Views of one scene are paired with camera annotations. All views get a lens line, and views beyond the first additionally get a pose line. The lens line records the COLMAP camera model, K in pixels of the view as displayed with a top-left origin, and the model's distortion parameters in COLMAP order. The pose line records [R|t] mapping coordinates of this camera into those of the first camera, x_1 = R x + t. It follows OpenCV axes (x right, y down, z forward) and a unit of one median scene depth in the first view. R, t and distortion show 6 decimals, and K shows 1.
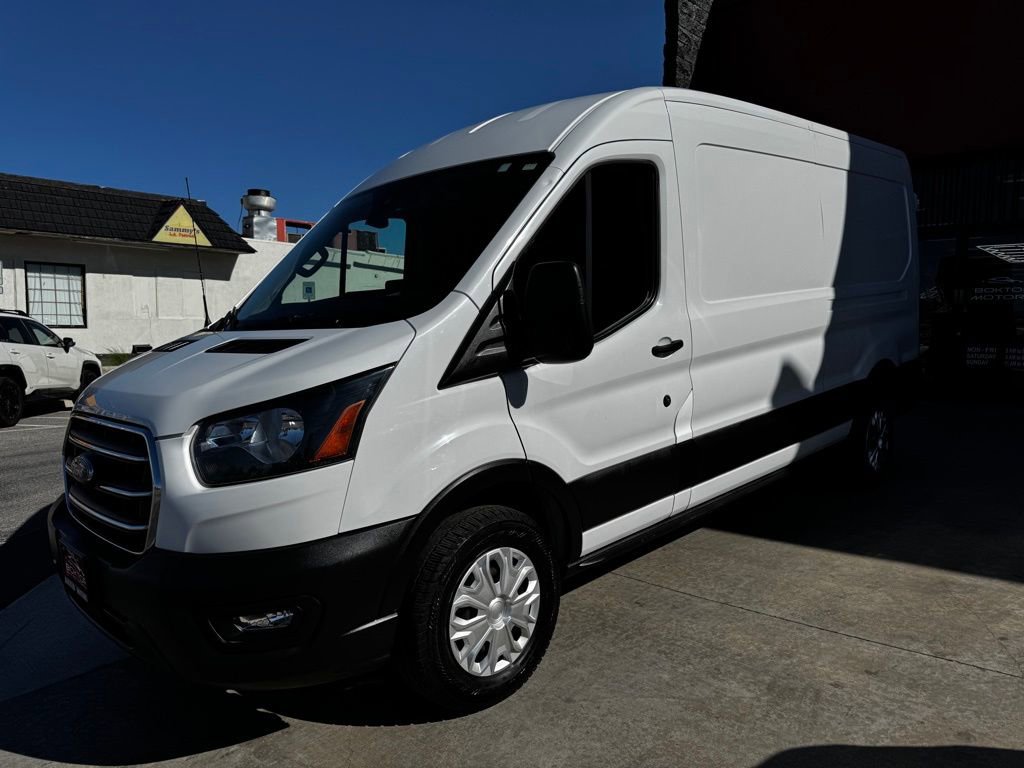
lens RADIAL K [[732.2, 0, 513.6], [0, 732.2, 387.9], [0, 0, 1]] dist [0.038166, -0.030091]
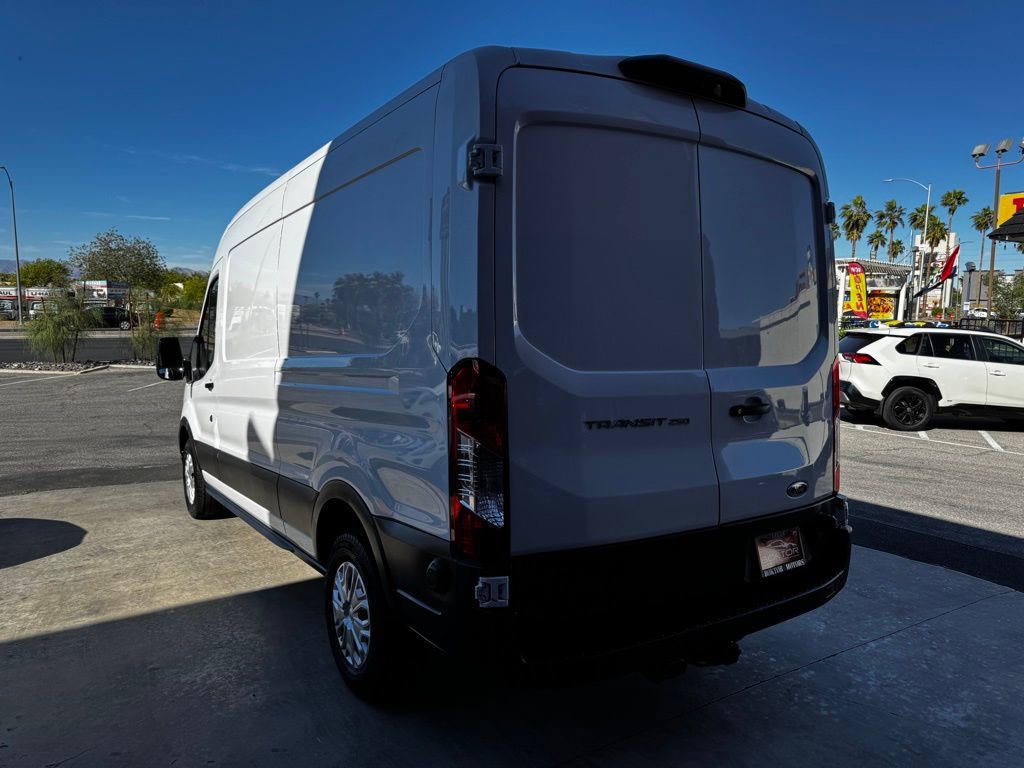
lens RADIAL K [[739.7, 0, 512.0], [0, 739.7, 384.0], [0, 0, 1]] dist [0.010583, -0.004314]
pose [[-0.213535, 0.102913, -0.971500, 1.697289], [-0.090689, 0.988054, 0.124600, -0.330051], [0.972717, 0.114710, -0.201651, 2.015048]]
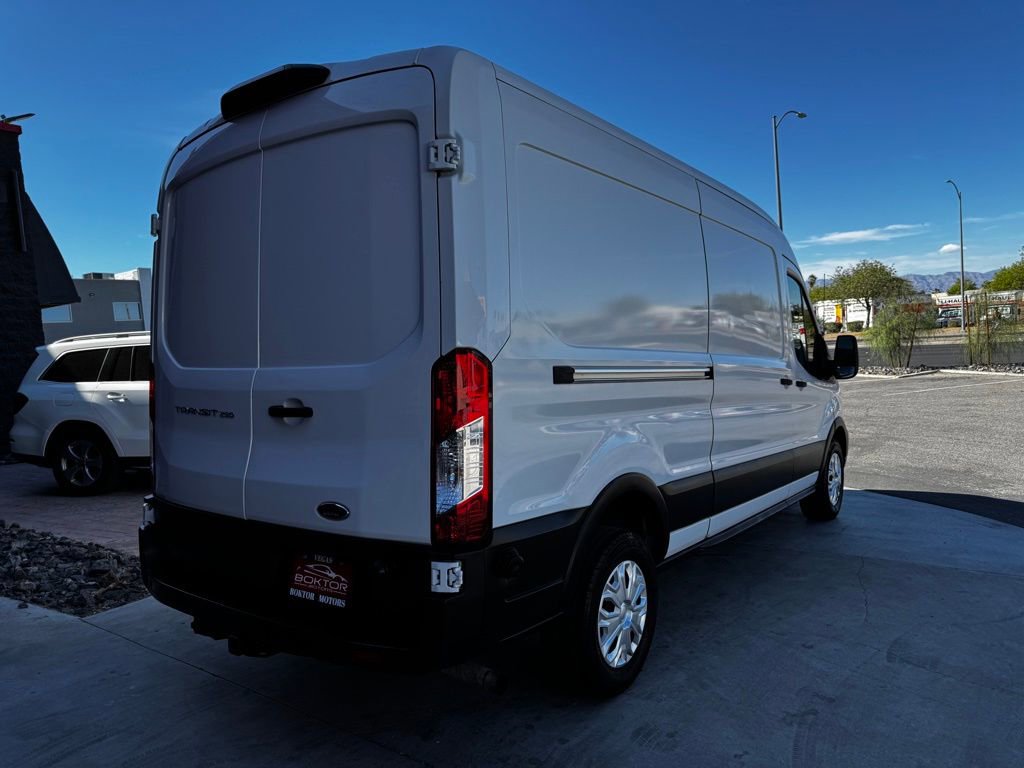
lens RADIAL K [[739.7, 0, 512.0], [0, 739.7, 384.0], [0, 0, 1]] dist [0.010583, -0.004314]
pose [[-0.987740, 0.071605, -0.138716, 0.631156], [0.051311, 0.988142, 0.144713, -0.354355], [0.147434, 0.135821, -0.979702, 2.978694]]
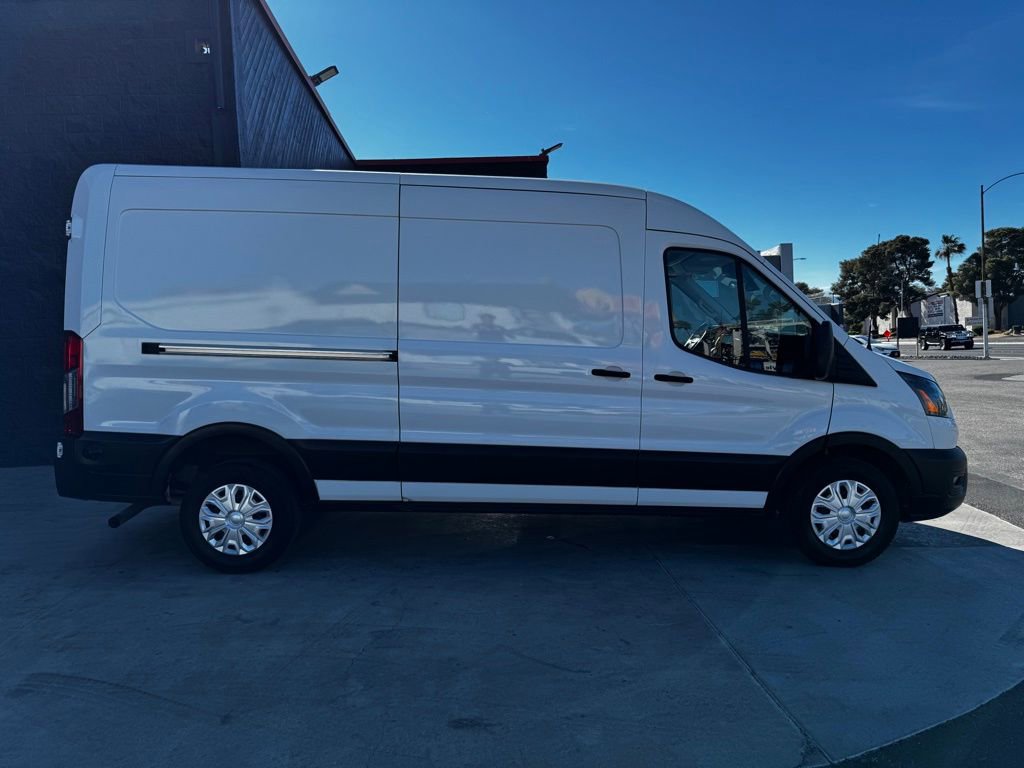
lens RADIAL K [[722.5, 0, 511.7], [0, 722.5, 376.6], [0, 0, 1]] dist [0.001170, -0.006269]
pose [[-0.723625, -0.002585, 0.690188, -0.967518], [0.097573, 0.989567, 0.106006, -0.262433], [-0.683261, 0.144052, -0.715823, 2.654559]]
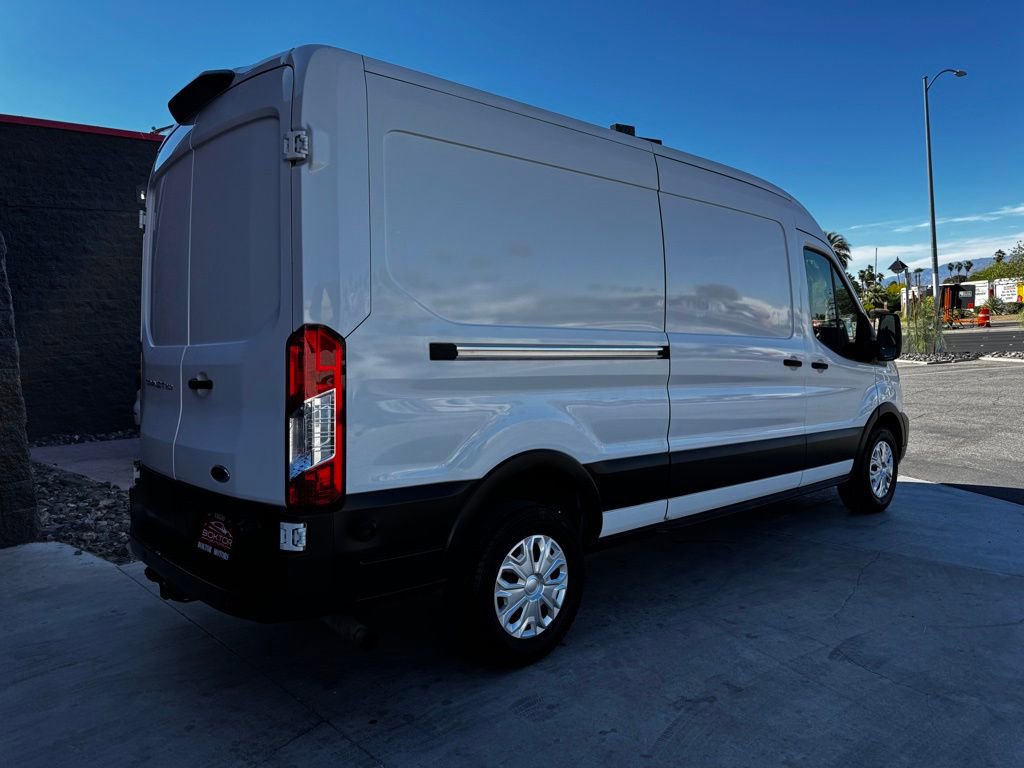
lens RADIAL K [[730.6, 0, 511.1], [0, 730.6, 379.2], [0, 0, 1]] dist [0.046612, -0.044413]
pose [[-0.996066, 0.065255, 0.059960, 0.317096], [0.073418, 0.986565, 0.145946, -0.327651], [-0.049631, 0.149774, -0.987474, 3.020369]]
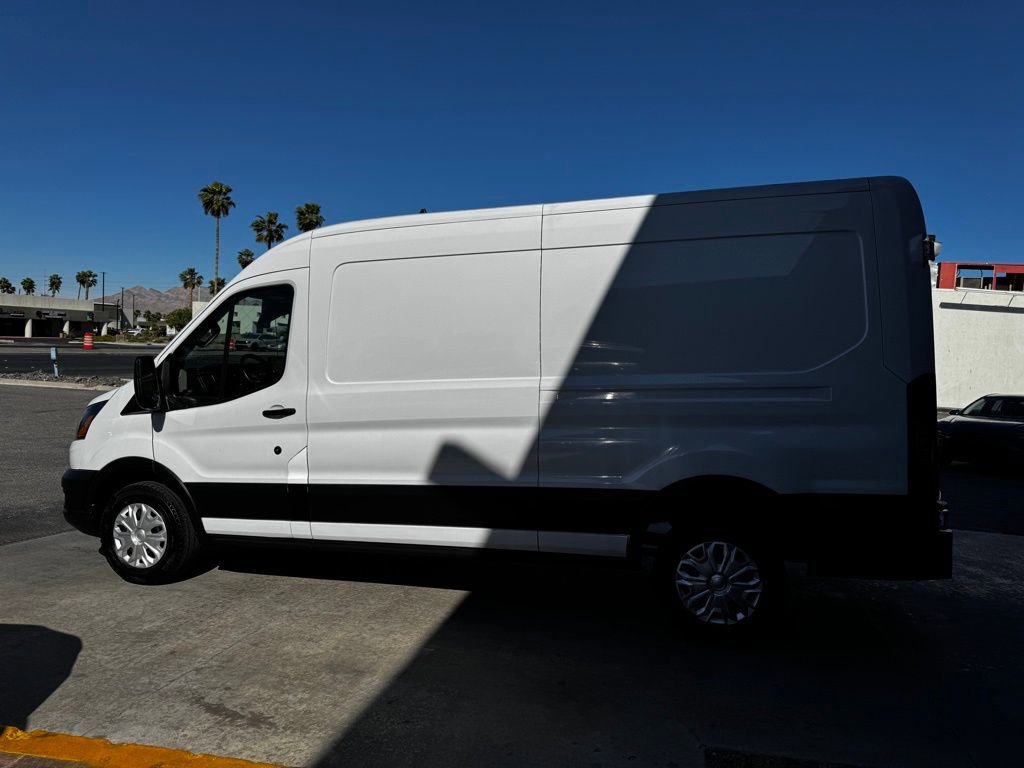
lens RADIAL K [[722.5, 0, 511.7], [0, 722.5, 376.6], [0, 0, 1]] dist [0.001170, -0.006269]
pose [[0.472043, 0.057913, -0.879671, 1.680247], [-0.117041, 0.993124, 0.002576, -0.183969], [0.873772, 0.101741, 0.475575, 0.733393]]
